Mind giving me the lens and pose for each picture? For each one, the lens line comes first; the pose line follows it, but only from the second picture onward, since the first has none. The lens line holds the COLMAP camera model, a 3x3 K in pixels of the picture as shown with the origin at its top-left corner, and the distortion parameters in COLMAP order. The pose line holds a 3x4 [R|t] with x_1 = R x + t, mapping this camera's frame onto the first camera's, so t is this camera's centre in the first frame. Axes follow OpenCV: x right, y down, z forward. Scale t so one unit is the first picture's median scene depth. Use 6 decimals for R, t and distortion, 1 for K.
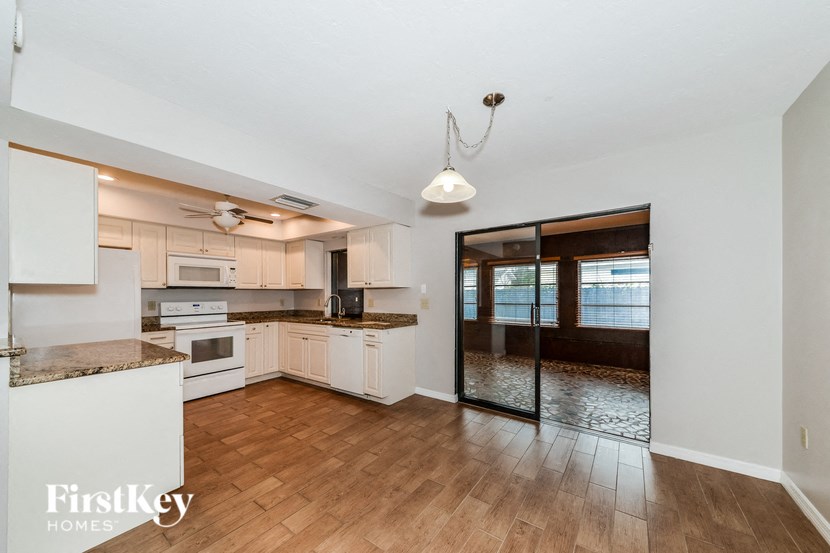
lens RADIAL K [[307.0, 0, 413.8], [0, 307.0, 298.2], [0, 0, 1]] dist [0.000617, -0.000085]
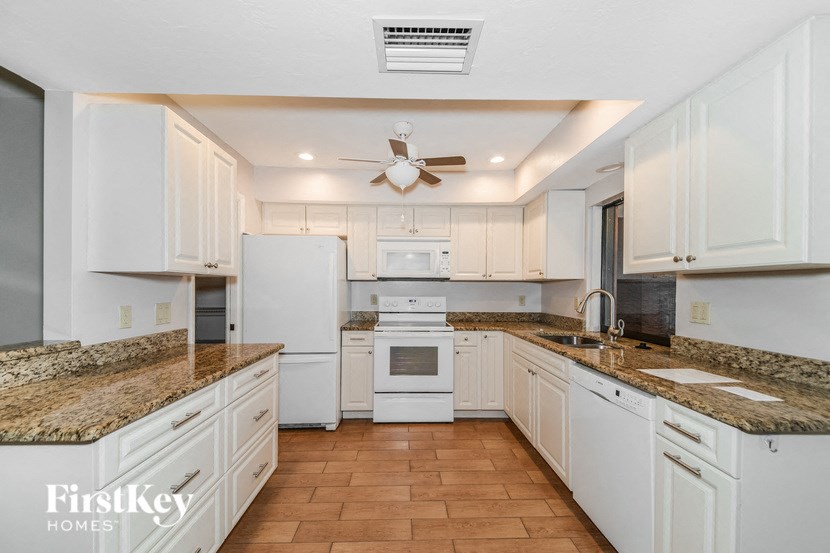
lens RADIAL K [[310.5, 0, 414.4], [0, 310.5, 288.3], [0, 0, 1]] dist [-0.007119, -0.000310]
pose [[0.606704, 0.008983, -0.794877, -0.050442], [-0.018050, 0.999834, -0.002478, -0.007499], [0.794723, 0.015850, 0.606765, 0.490430]]
